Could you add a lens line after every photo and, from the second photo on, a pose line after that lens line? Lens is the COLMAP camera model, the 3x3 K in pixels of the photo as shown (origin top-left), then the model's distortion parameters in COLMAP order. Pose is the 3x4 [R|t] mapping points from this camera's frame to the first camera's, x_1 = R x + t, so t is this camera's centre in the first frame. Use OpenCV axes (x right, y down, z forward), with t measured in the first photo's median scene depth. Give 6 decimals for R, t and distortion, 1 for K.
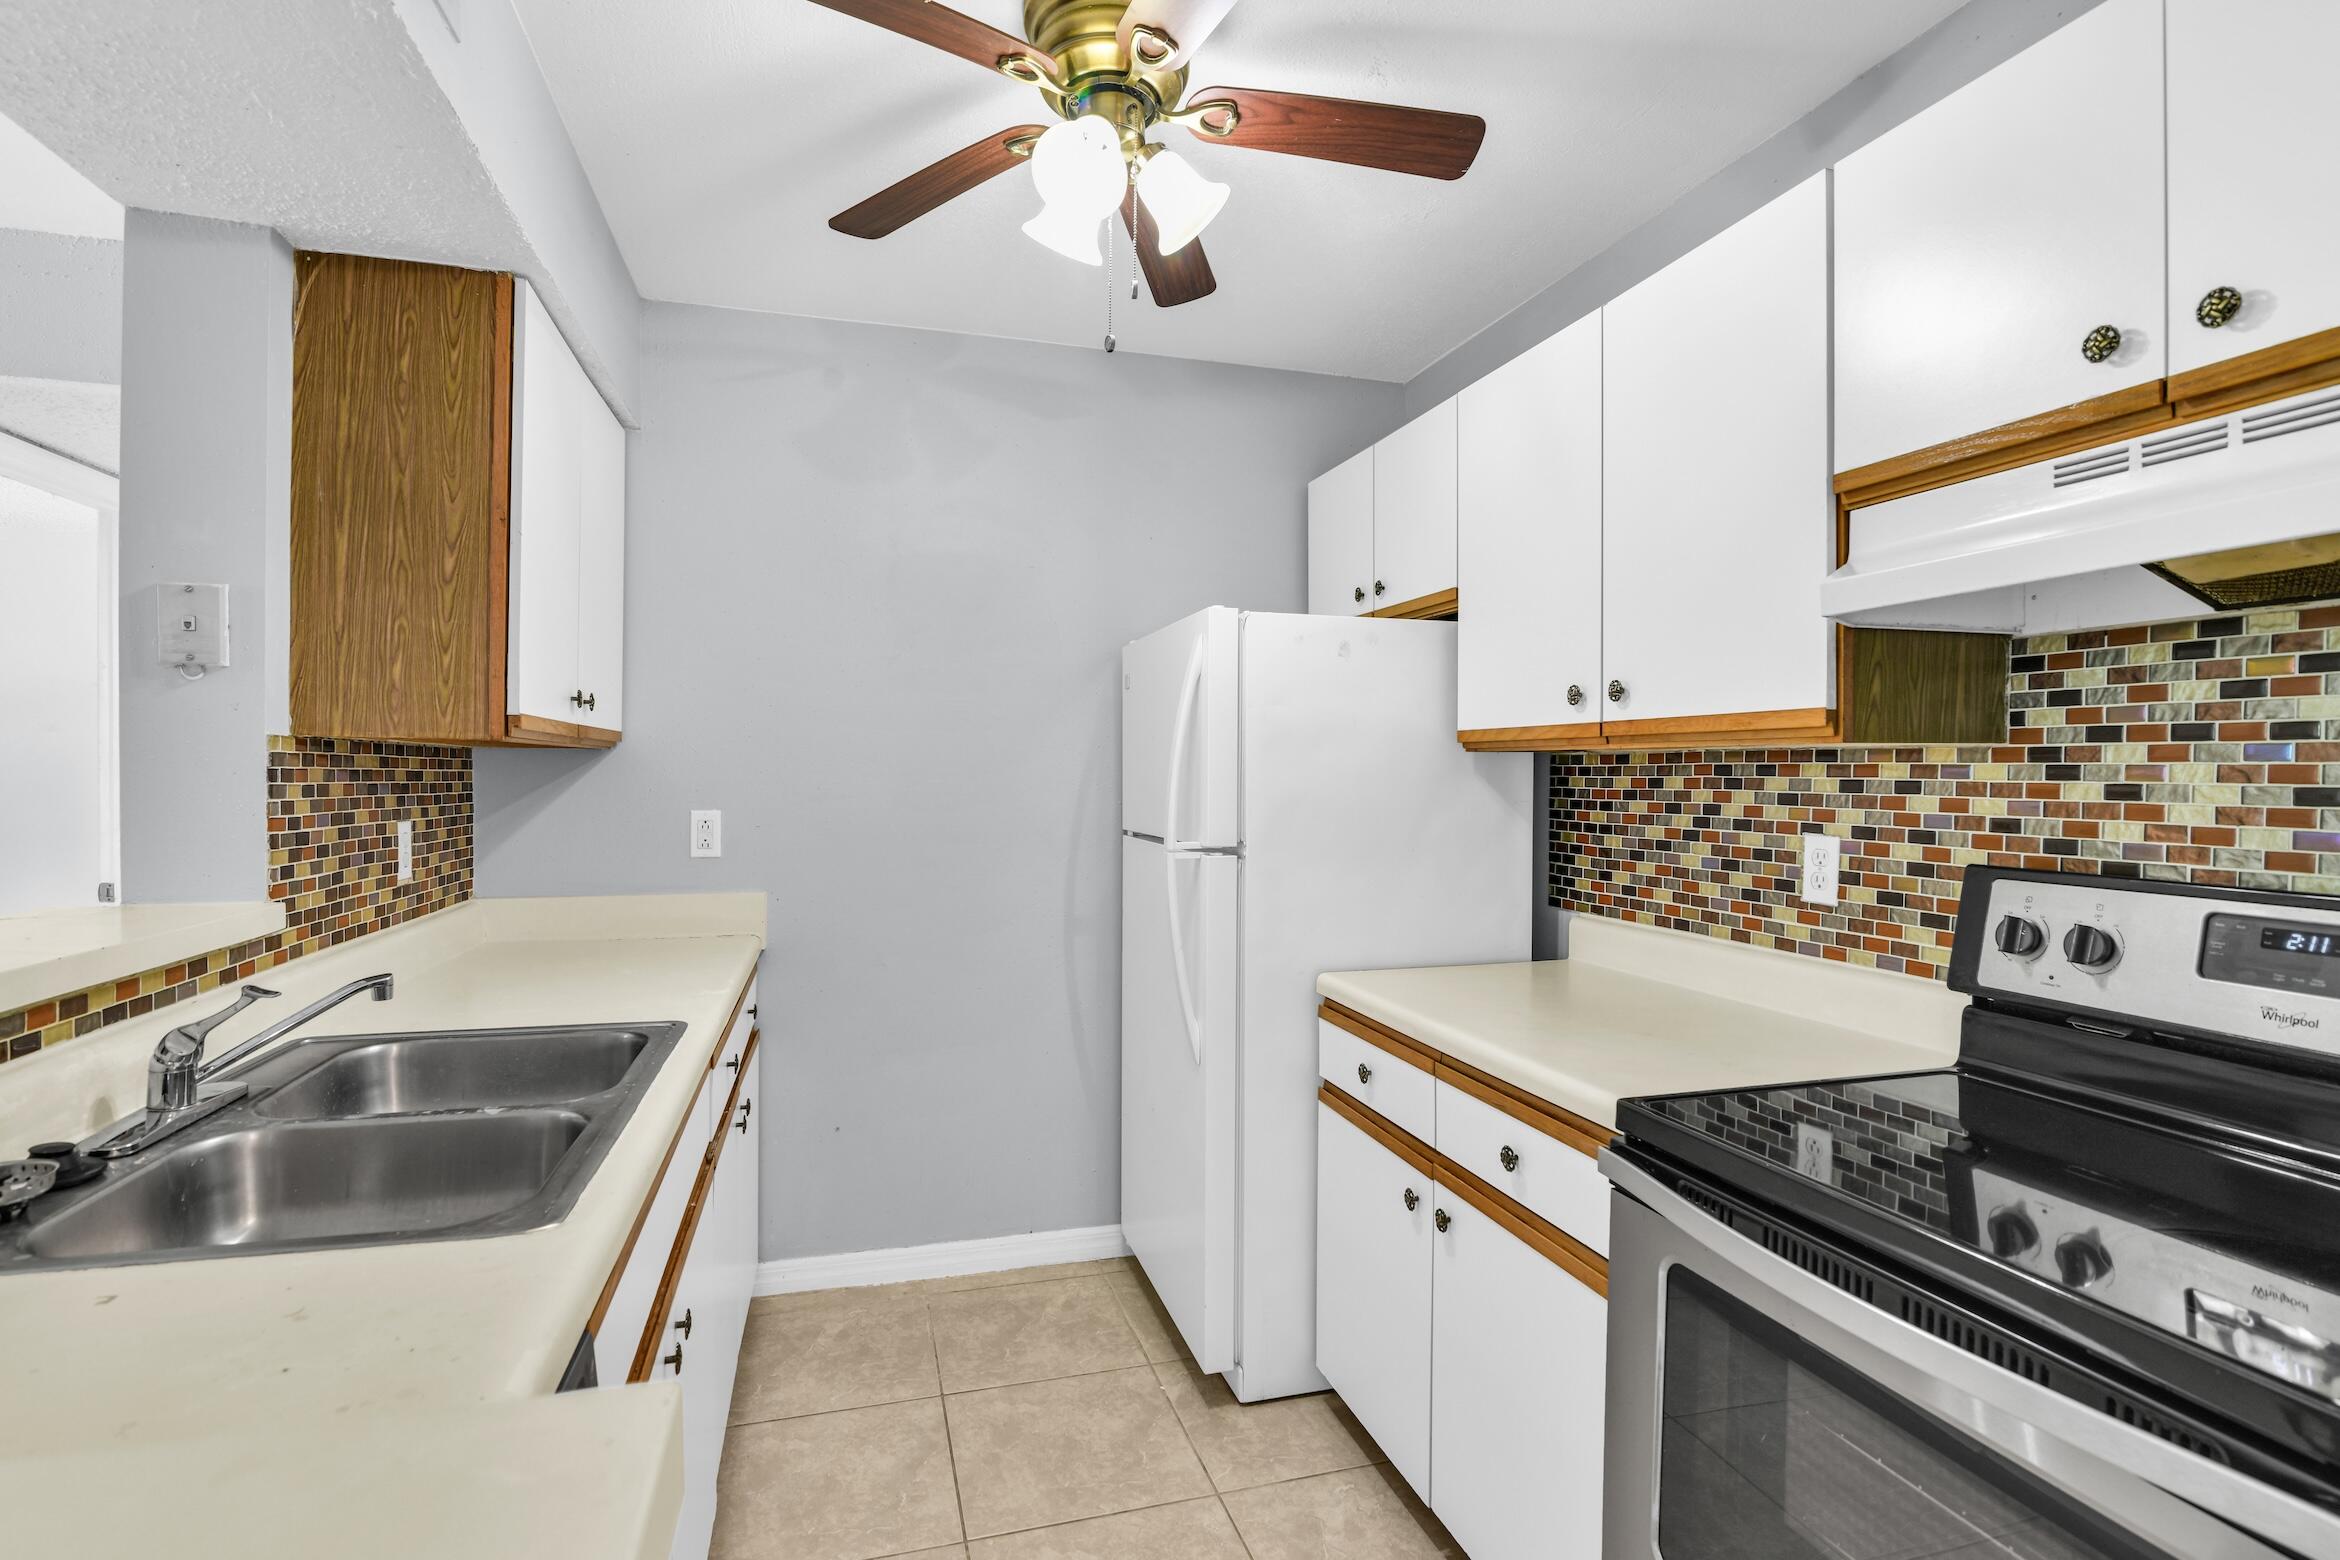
lens RADIAL K [[1104.2, 0, 1189.8], [0, 1104.2, 786.5], [0, 0, 1]] dist [-0.023771, 0.001460]
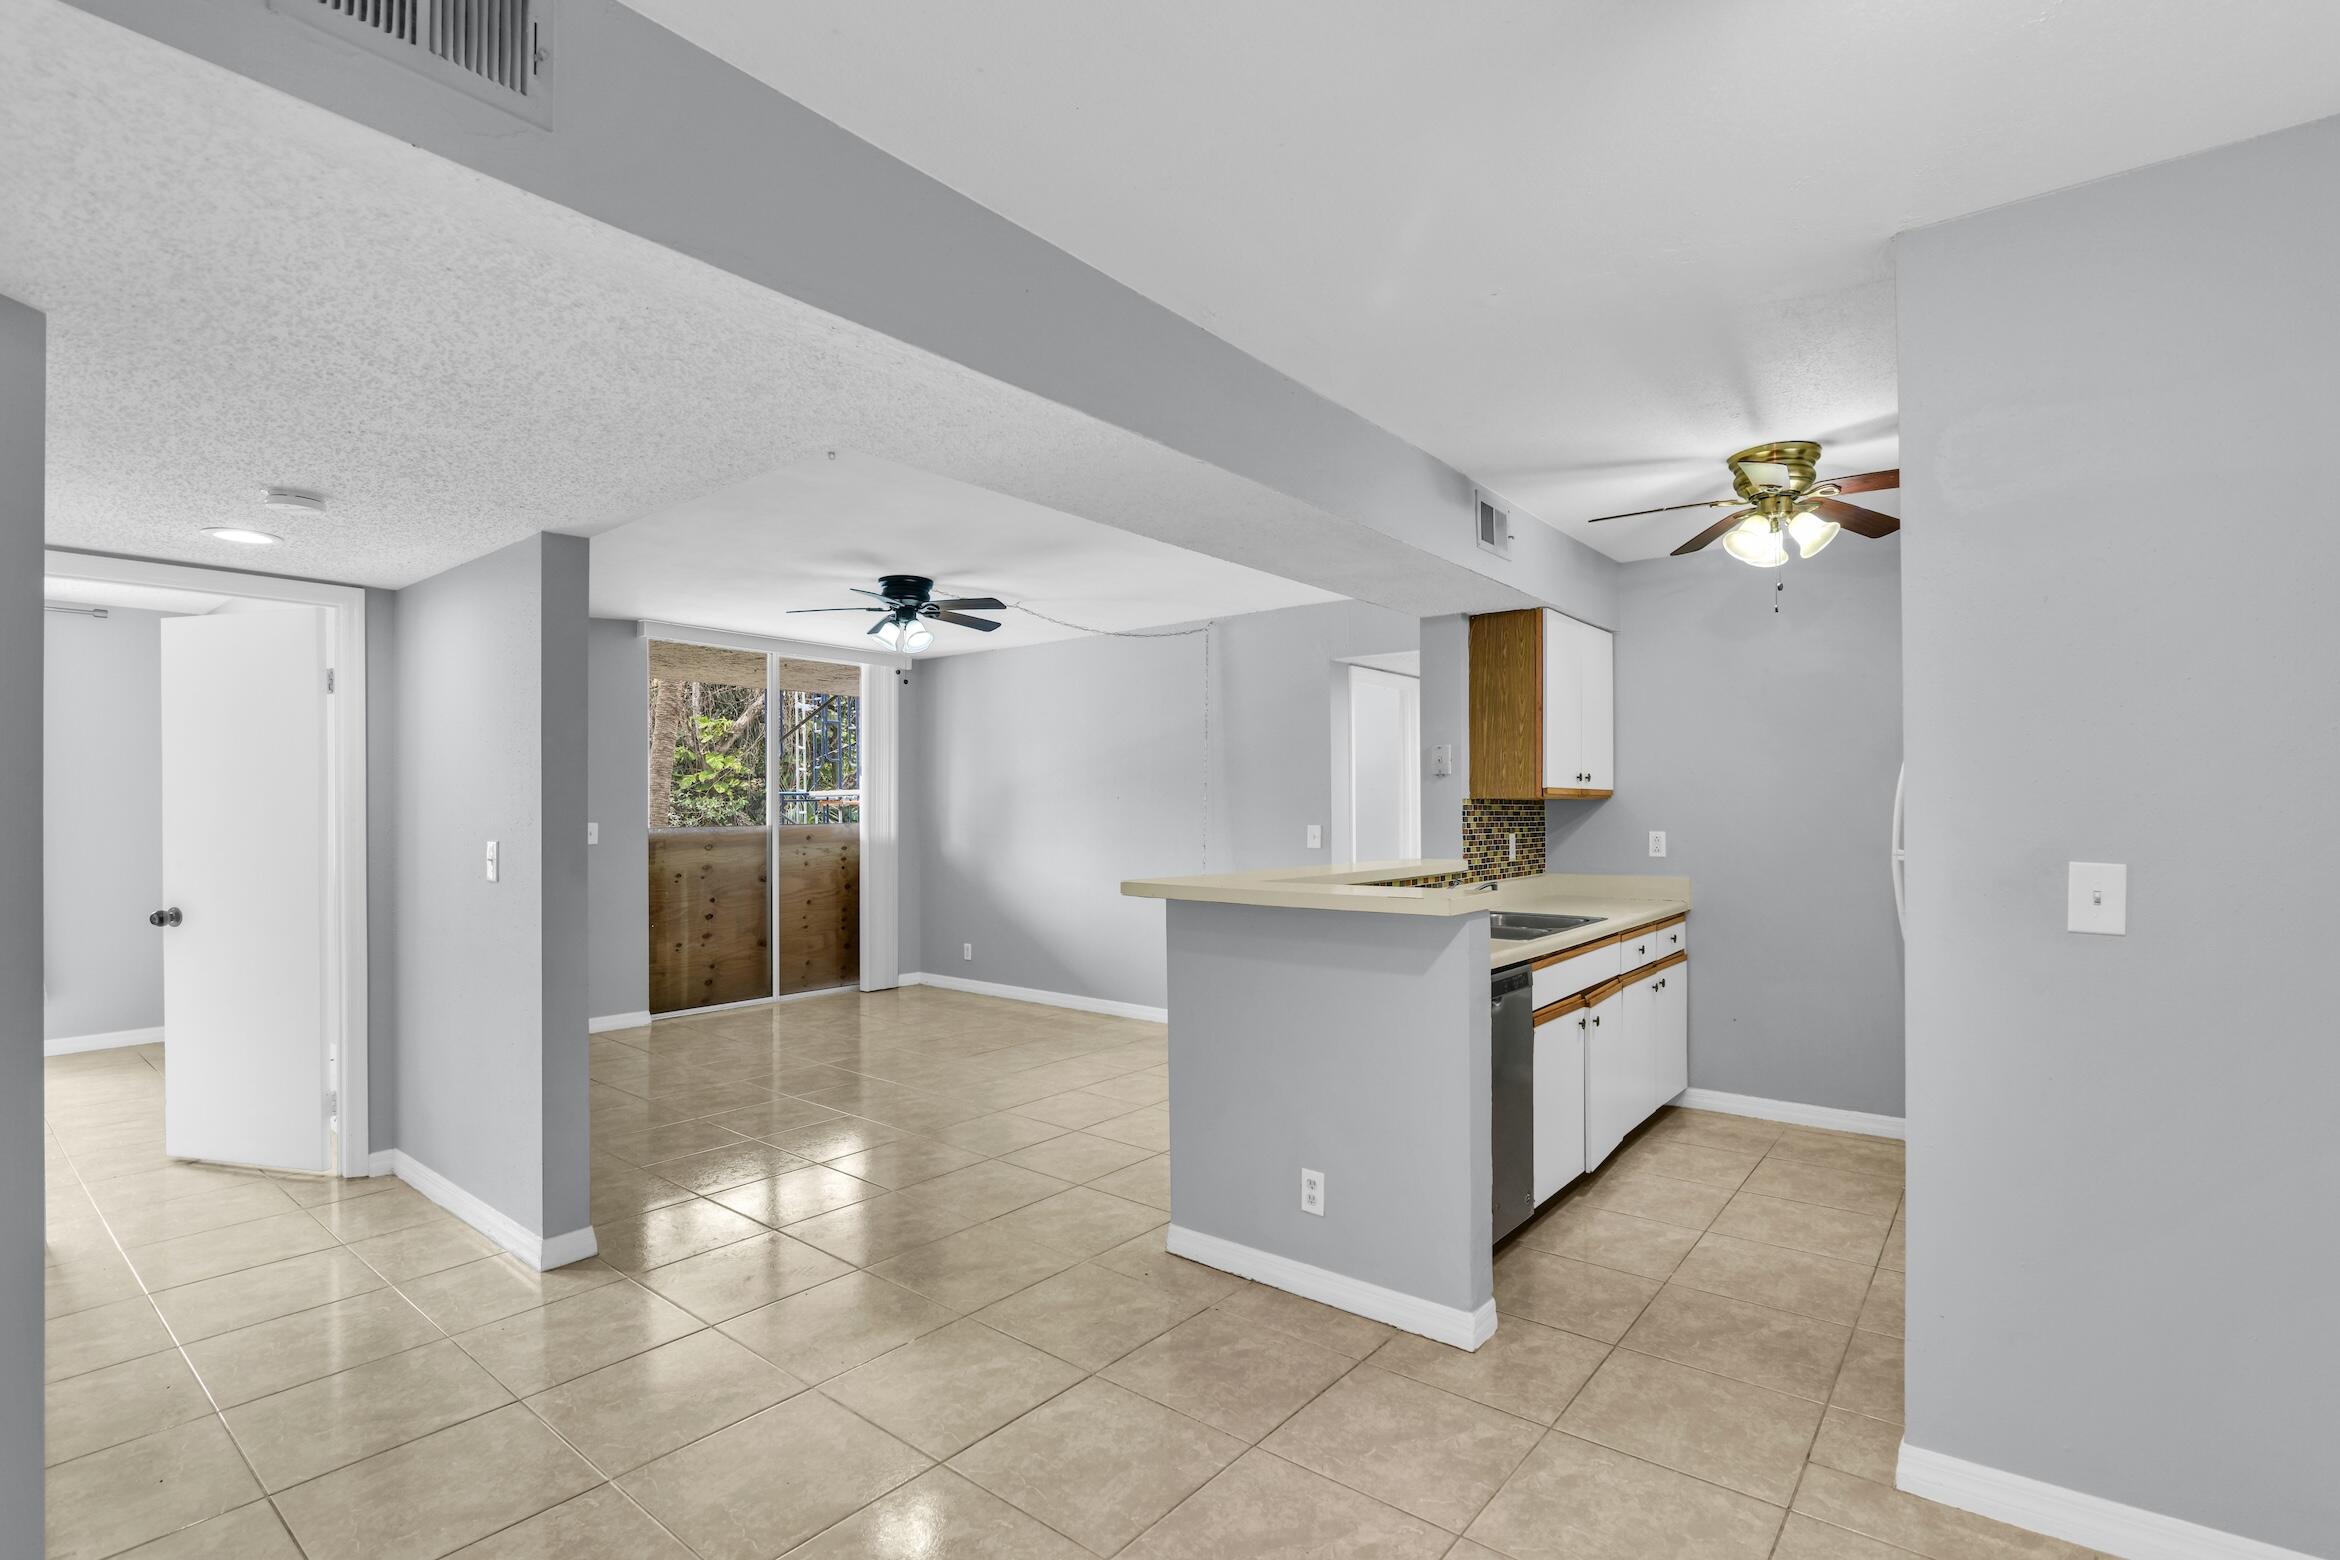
lens RADIAL K [[1104.2, 0, 1146.5], [0, 1104.2, 788.2], [0, 0, 1]] dist [-0.023771, 0.001460]
pose [[0.542193, -0.026021, -0.839851, 0.953996], [-0.002194, 0.999473, -0.032383, 0.016354], [0.840251, 0.019401, 0.541851, -1.066605]]
